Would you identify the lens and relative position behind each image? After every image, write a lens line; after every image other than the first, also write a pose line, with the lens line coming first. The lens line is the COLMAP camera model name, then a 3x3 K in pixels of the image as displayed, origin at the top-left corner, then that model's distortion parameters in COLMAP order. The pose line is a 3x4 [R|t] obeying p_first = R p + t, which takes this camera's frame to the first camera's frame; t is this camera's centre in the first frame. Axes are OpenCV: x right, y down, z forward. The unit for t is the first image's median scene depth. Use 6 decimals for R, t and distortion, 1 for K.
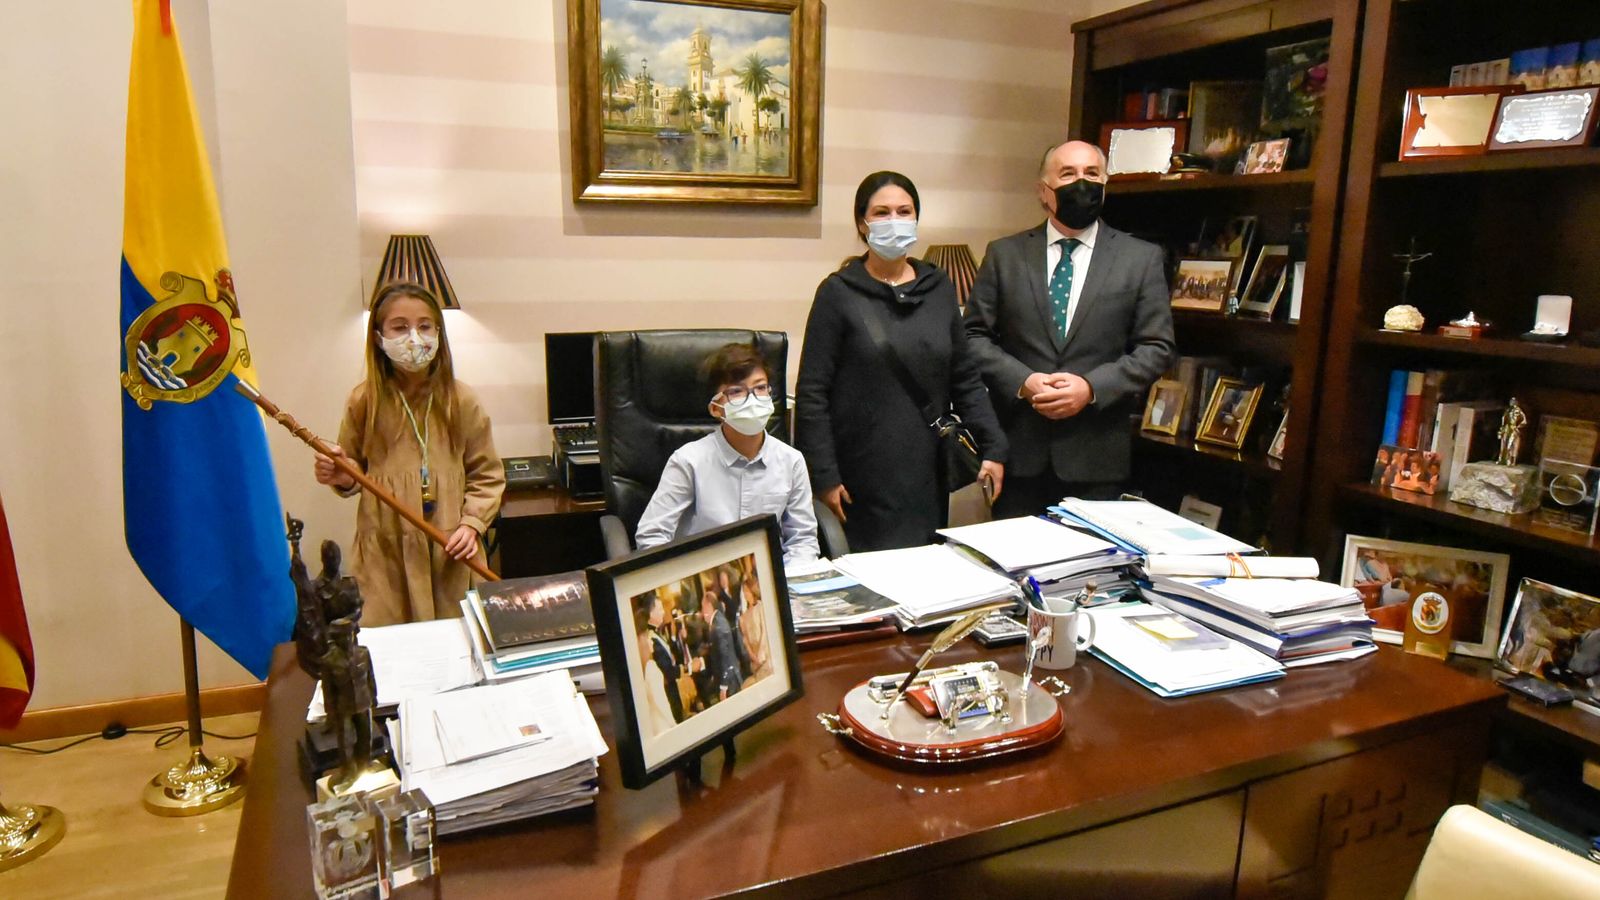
lens RADIAL K [[1017.4, 0, 795.9], [0, 1017.4, 464.6], [0, 0, 1]] dist [-0.017873, 0.002517]
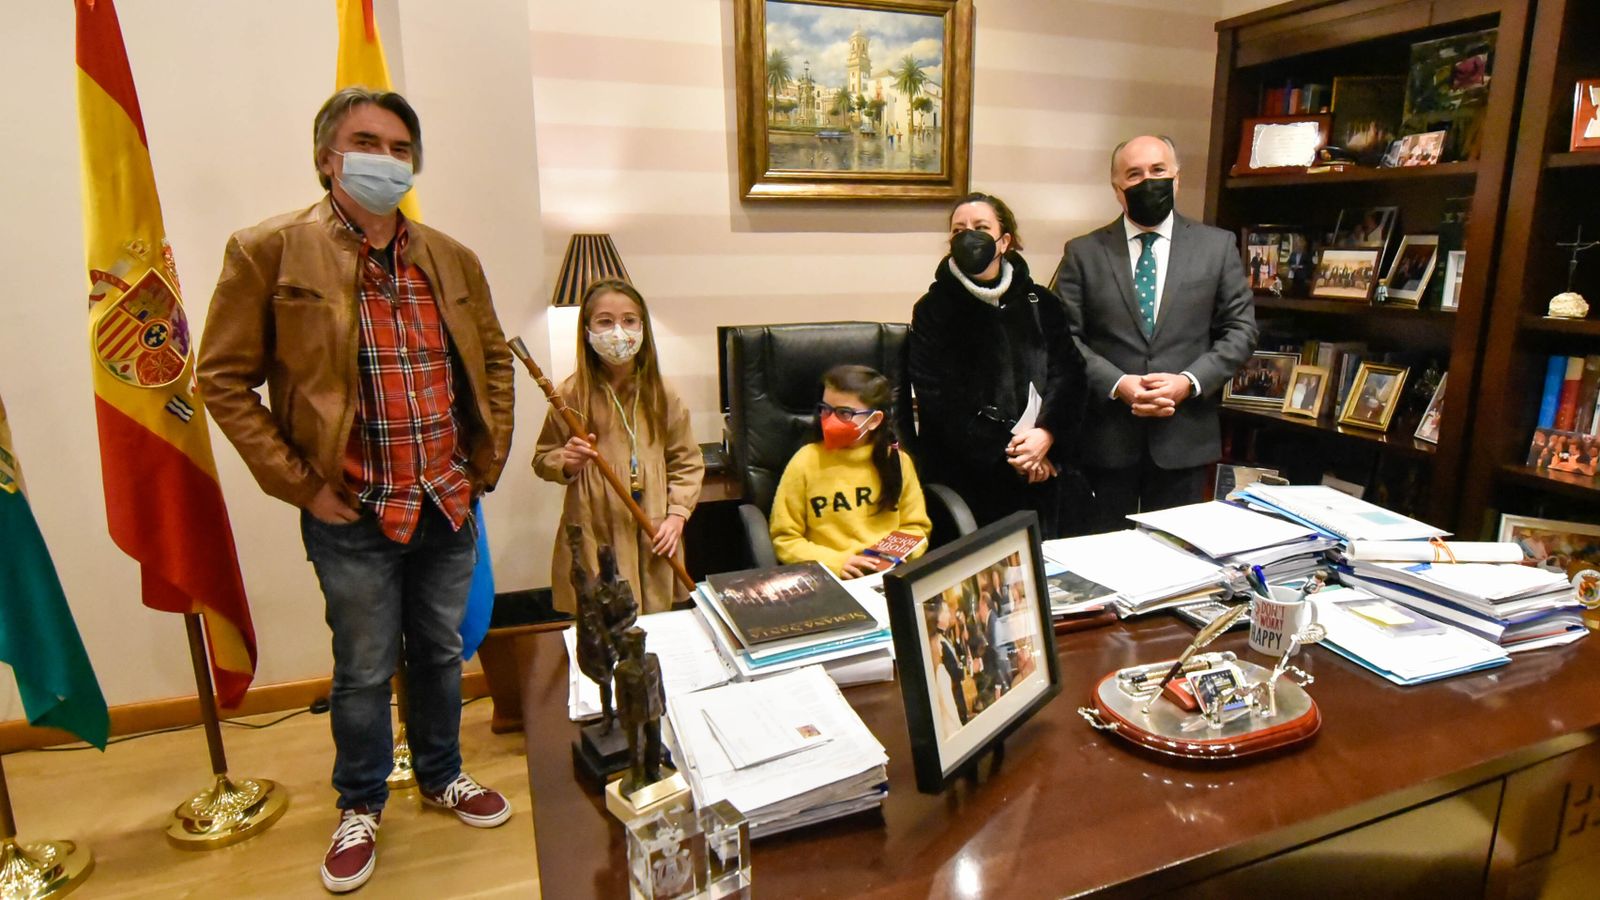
lens RADIAL K [[931.3, 0, 862.9], [0, 931.3, 466.0], [0, 0, 1]] dist [-0.028974, 0.012223]
pose [[0.999875, -0.009243, -0.012862, -0.104923], [0.009588, 0.999589, 0.027029, -0.013022], [0.012607, -0.027149, 0.999552, 0.050423]]
